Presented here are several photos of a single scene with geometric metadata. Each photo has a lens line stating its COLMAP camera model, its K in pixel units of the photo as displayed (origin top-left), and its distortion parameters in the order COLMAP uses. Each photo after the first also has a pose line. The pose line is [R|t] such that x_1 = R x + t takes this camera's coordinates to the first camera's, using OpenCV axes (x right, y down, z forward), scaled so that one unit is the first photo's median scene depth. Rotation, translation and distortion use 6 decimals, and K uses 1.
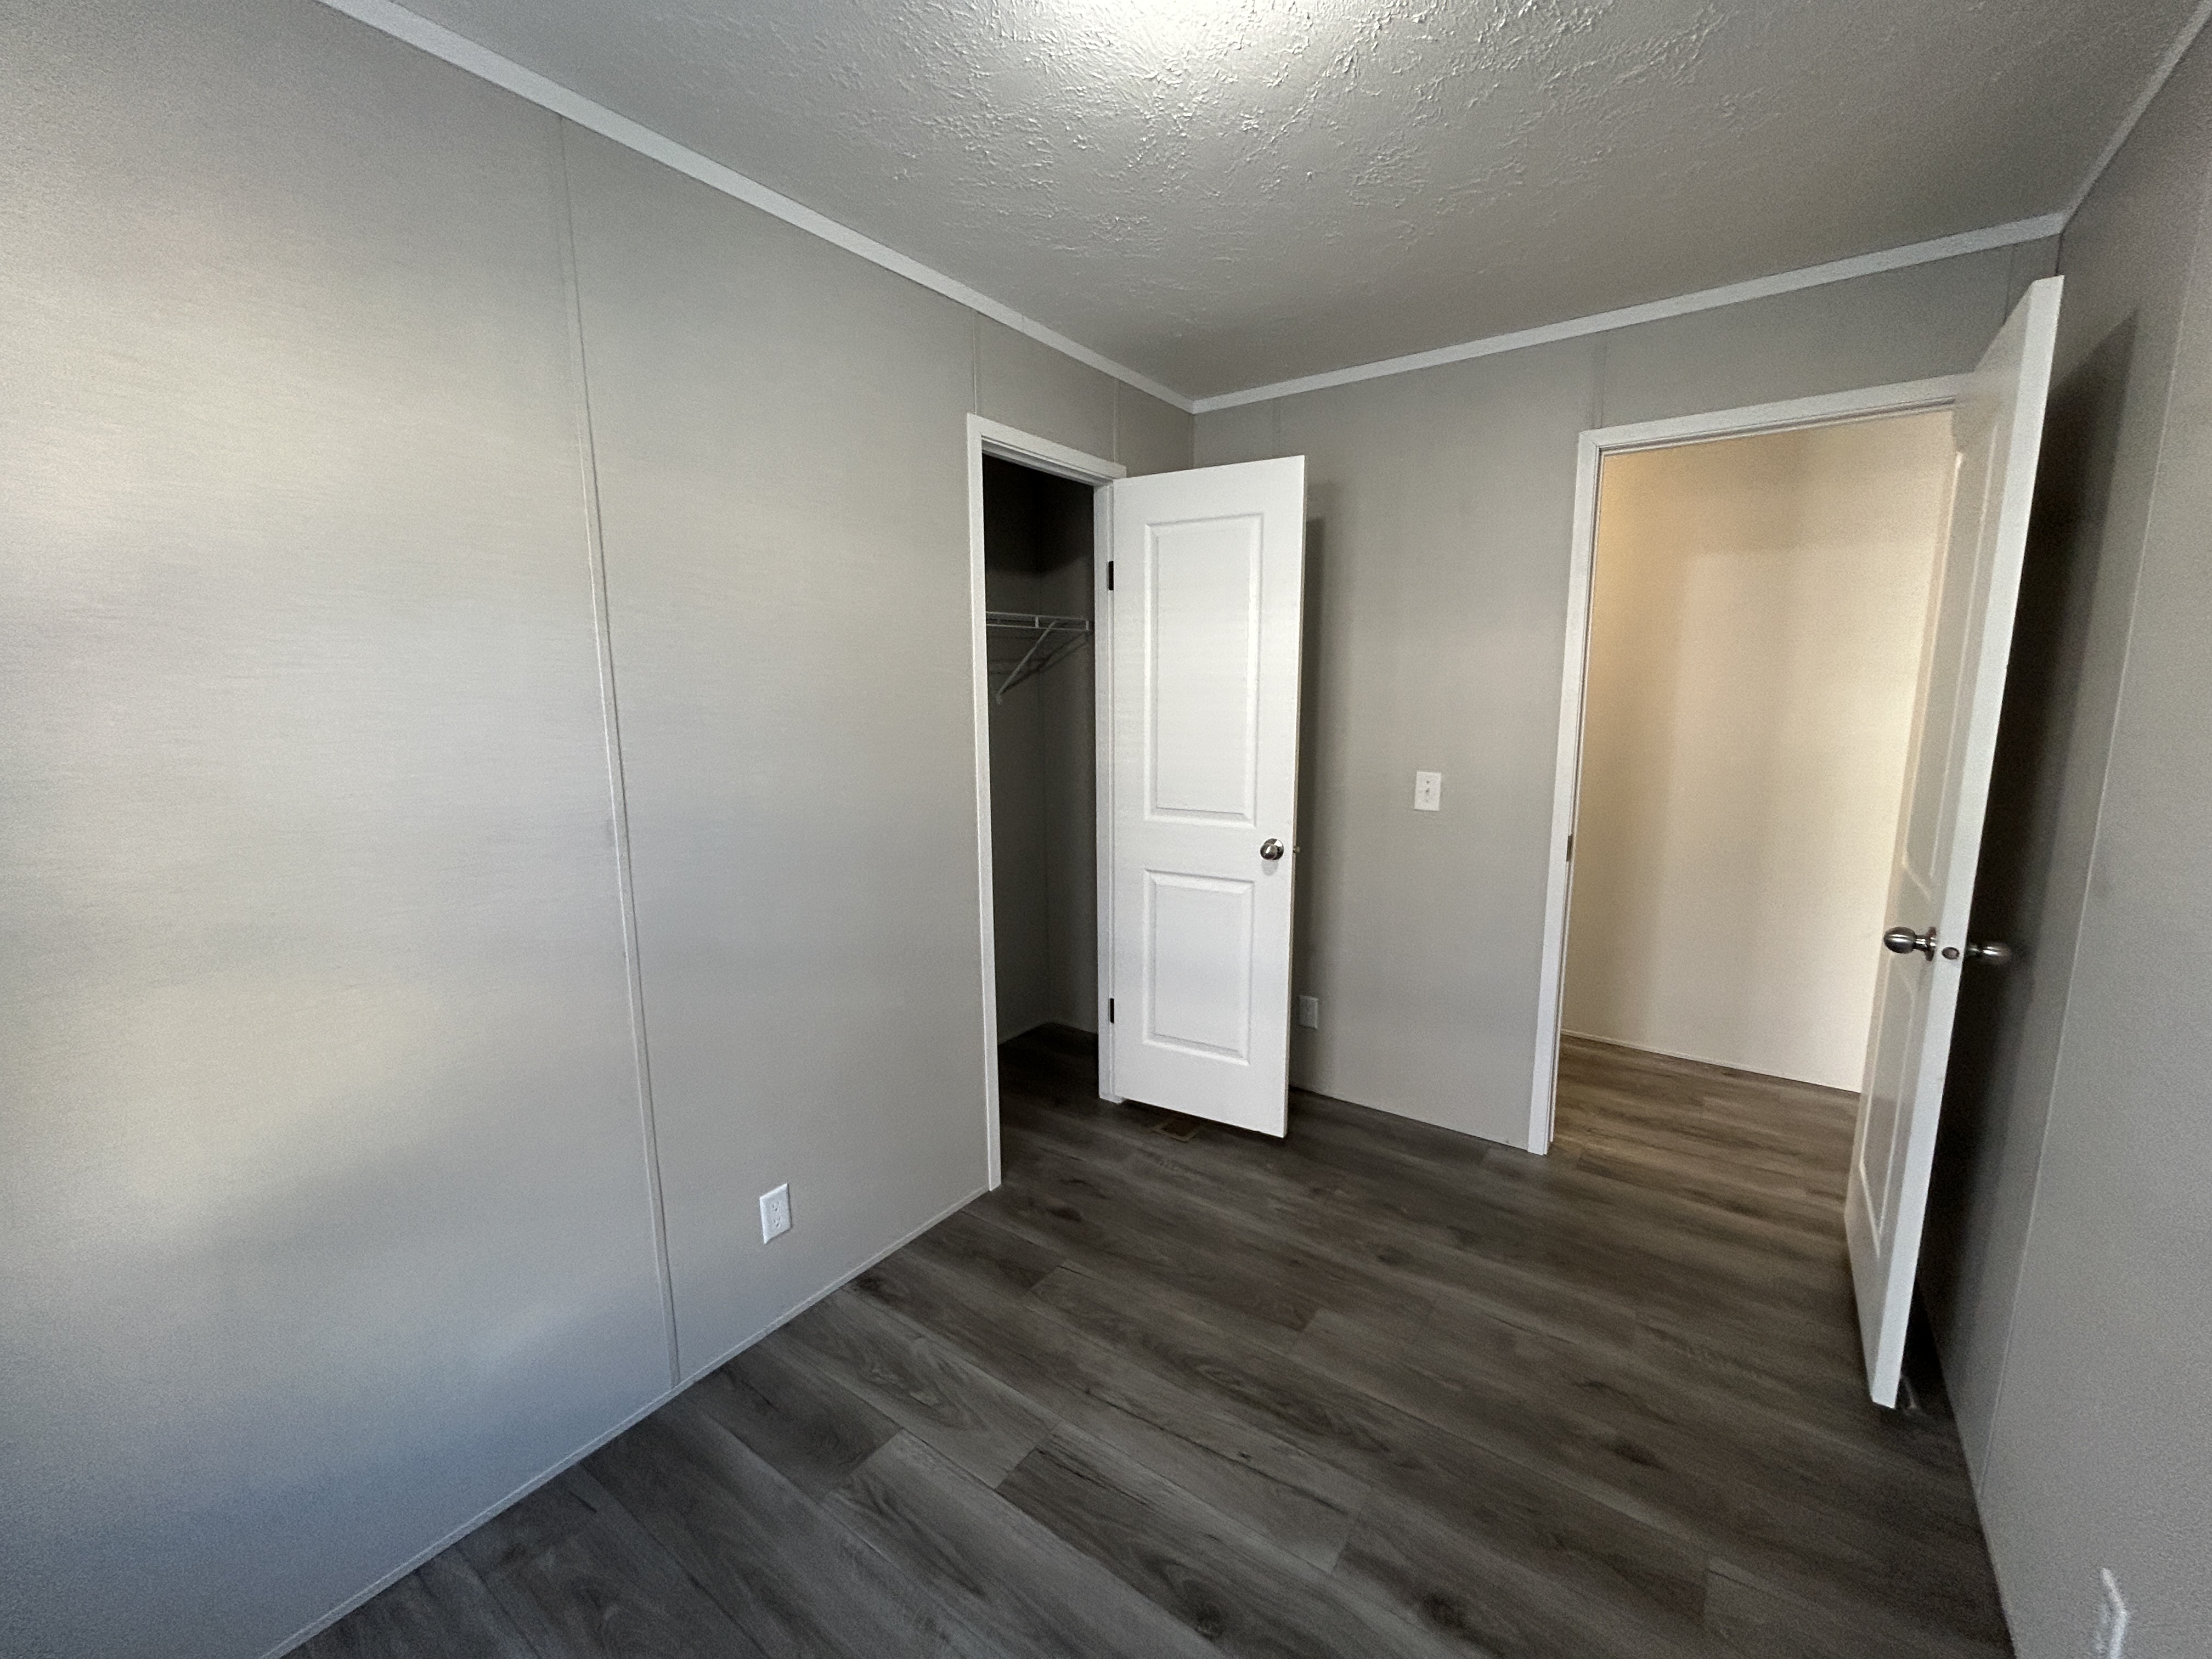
lens RADIAL K [[895.4, 0, 1108.5], [0, 895.4, 846.3], [0, 0, 1]] dist [0.001574, 0.000545]
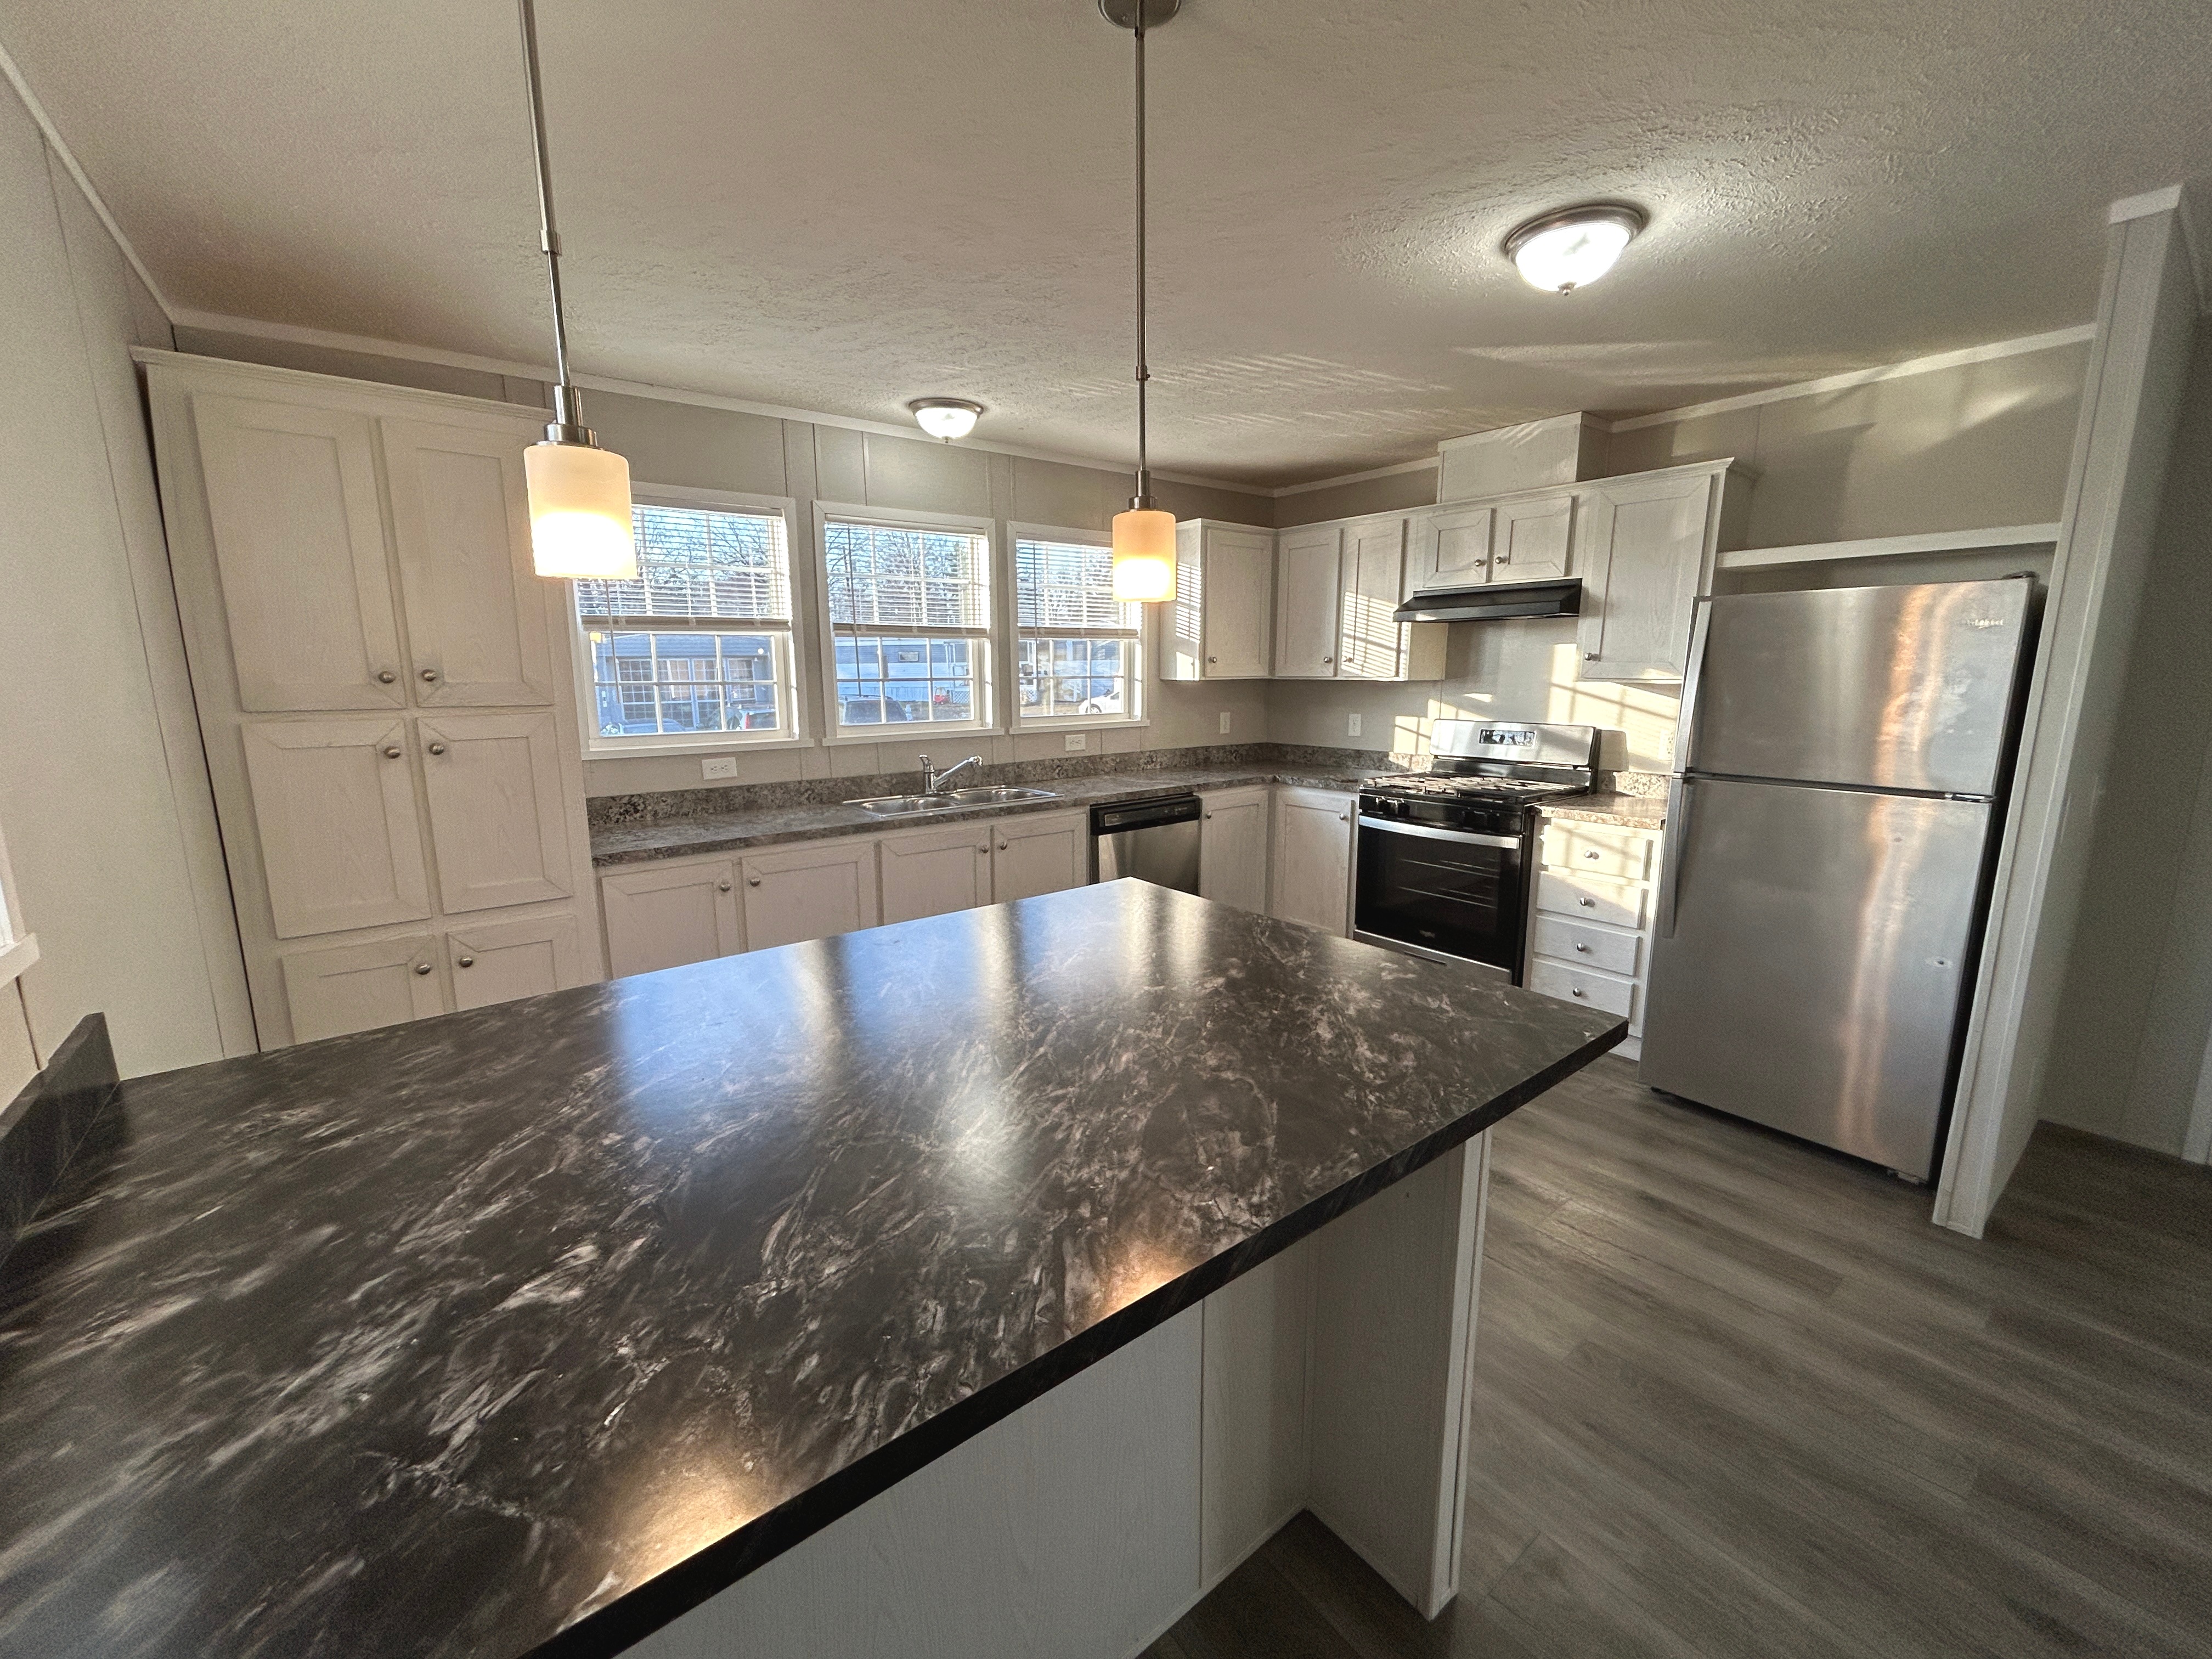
lens RADIAL K [[889.8, 0, 1106.2], [0, 889.8, 824.8], [0, 0, 1]] dist [0.002086, 0.000496]
pose [[-0.959637, -0.037249, 0.278763, 0.504044], [0.059644, 0.941689, 0.331156, -0.368420], [-0.274843, 0.334416, -0.901458, 1.964635]]
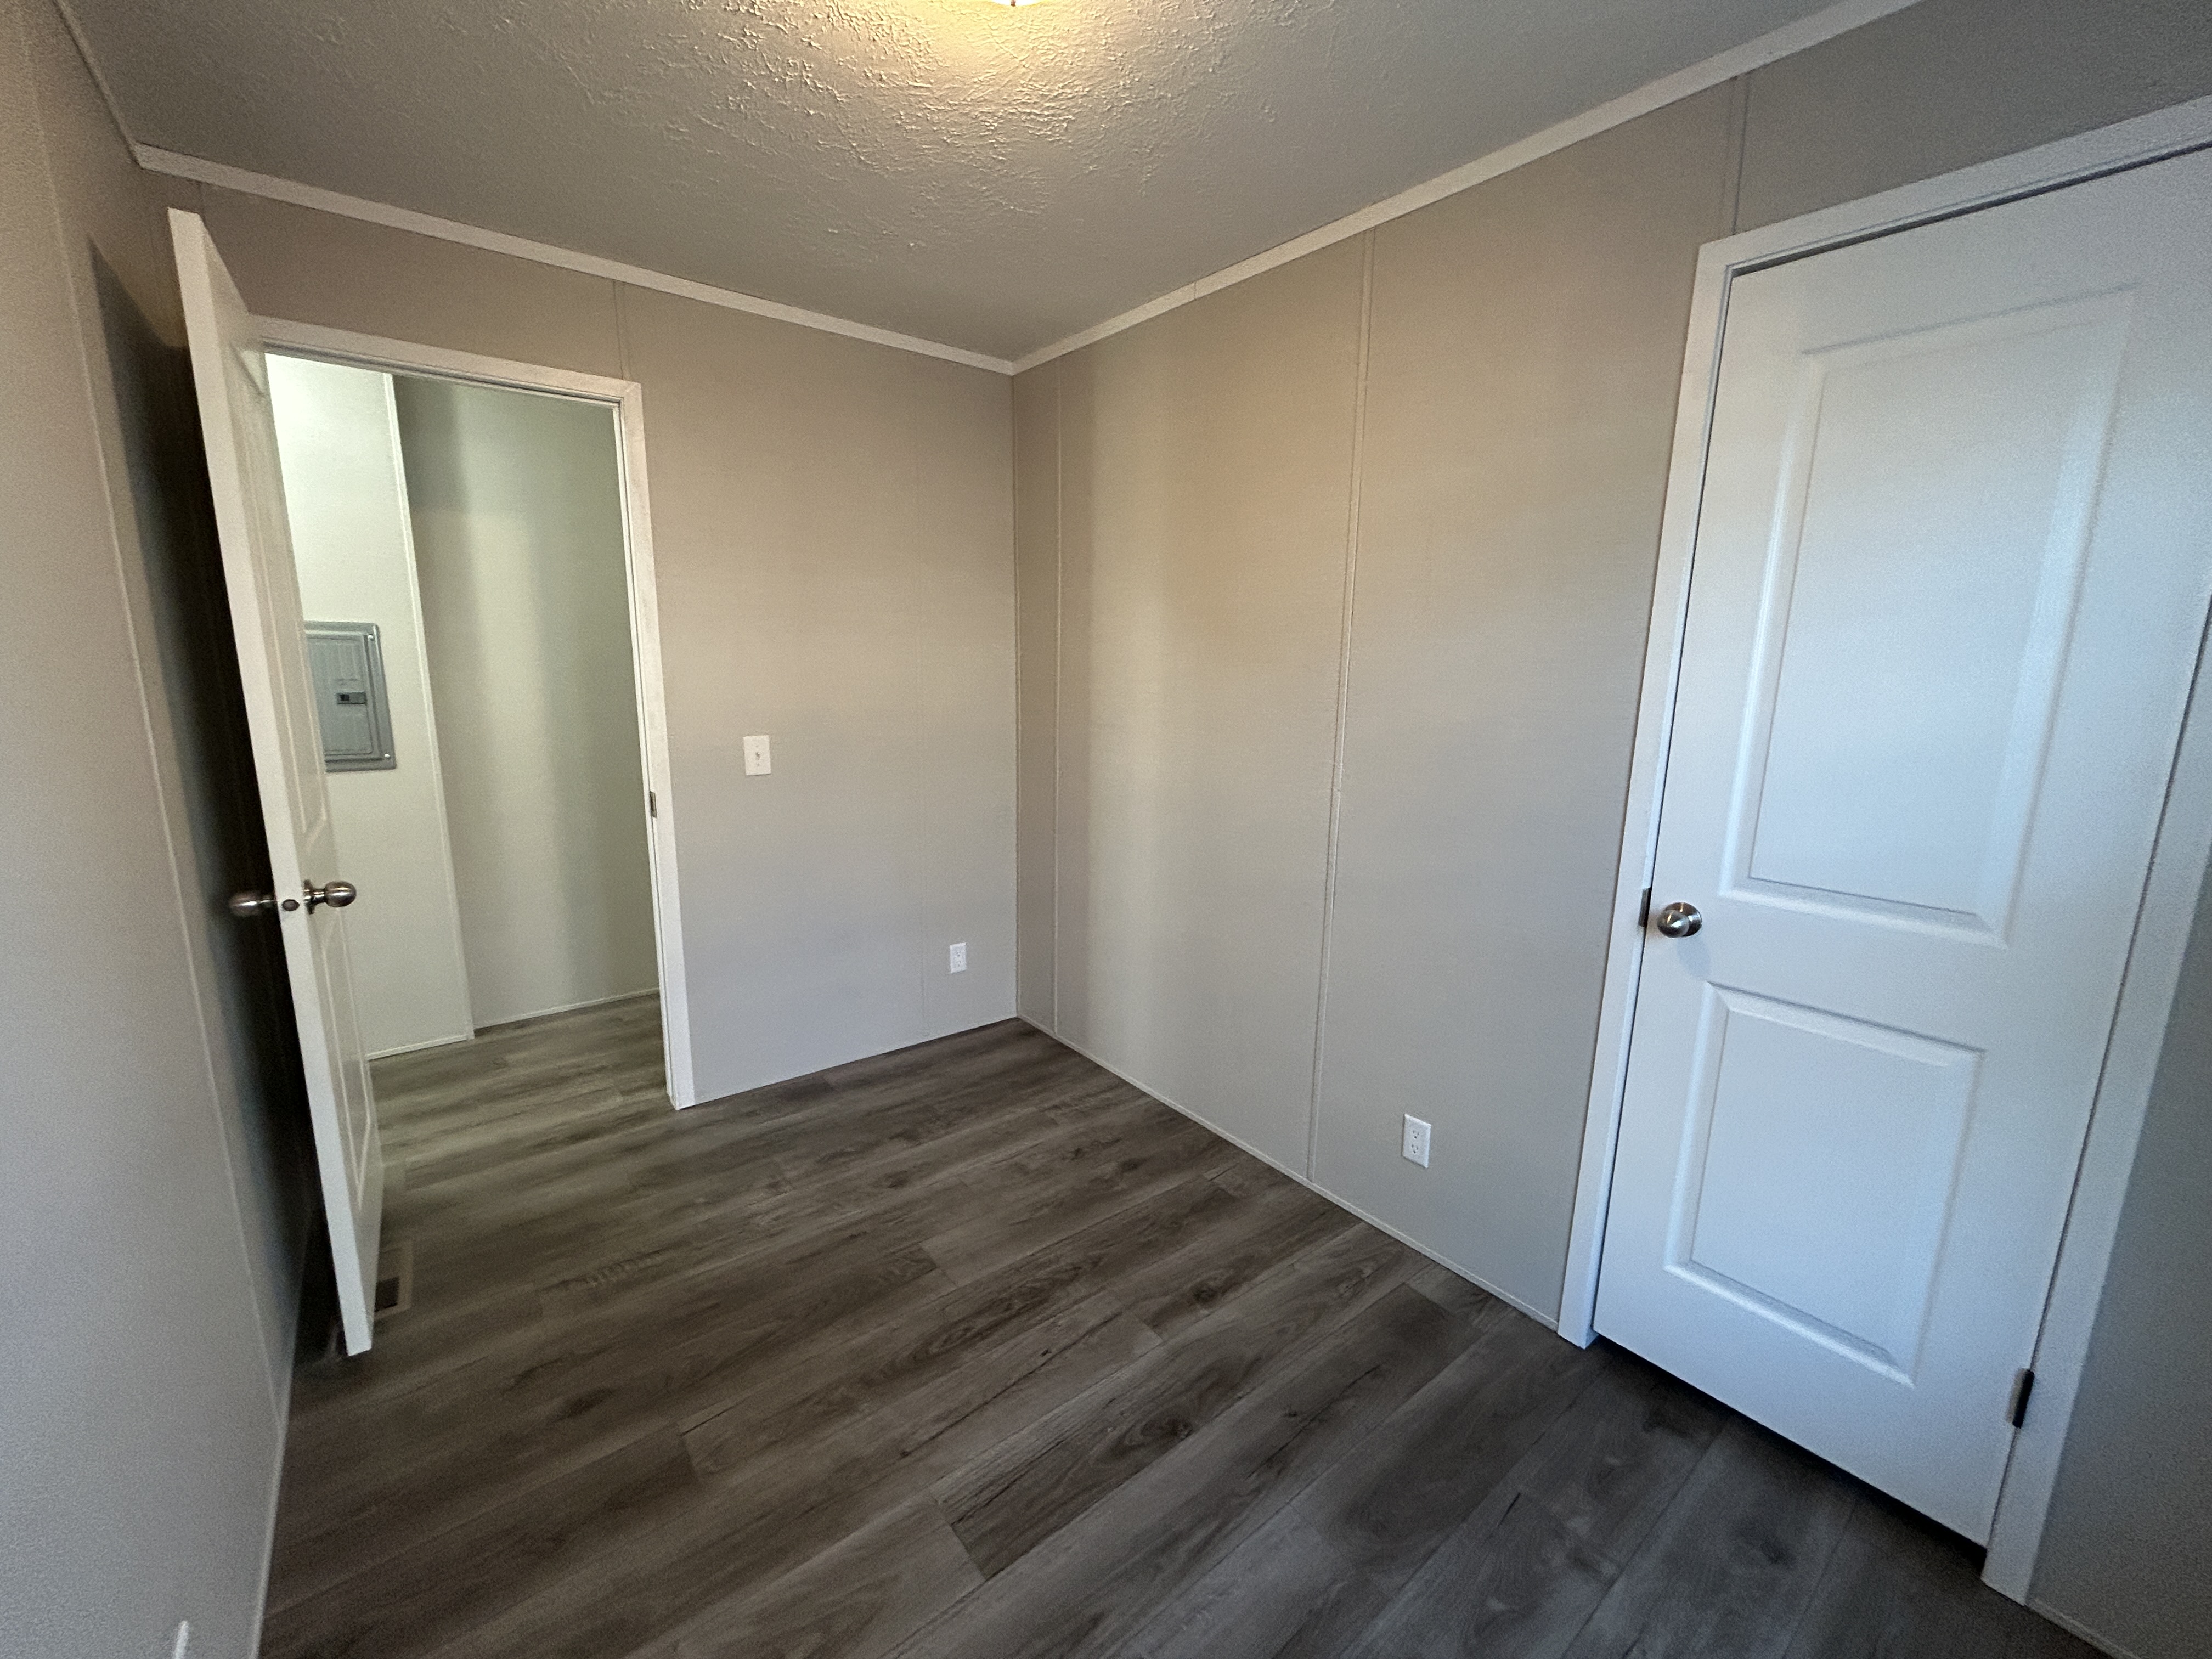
lens RADIAL K [[889.8, 0, 1106.2], [0, 889.8, 824.8], [0, 0, 1]] dist [0.002086, 0.000496]
pose [[0.271818, -0.163285, 0.948395, -0.684627], [0.143439, 0.981366, 0.127851, -0.078840], [-0.951599, 0.101285, 0.290174, 0.487846]]
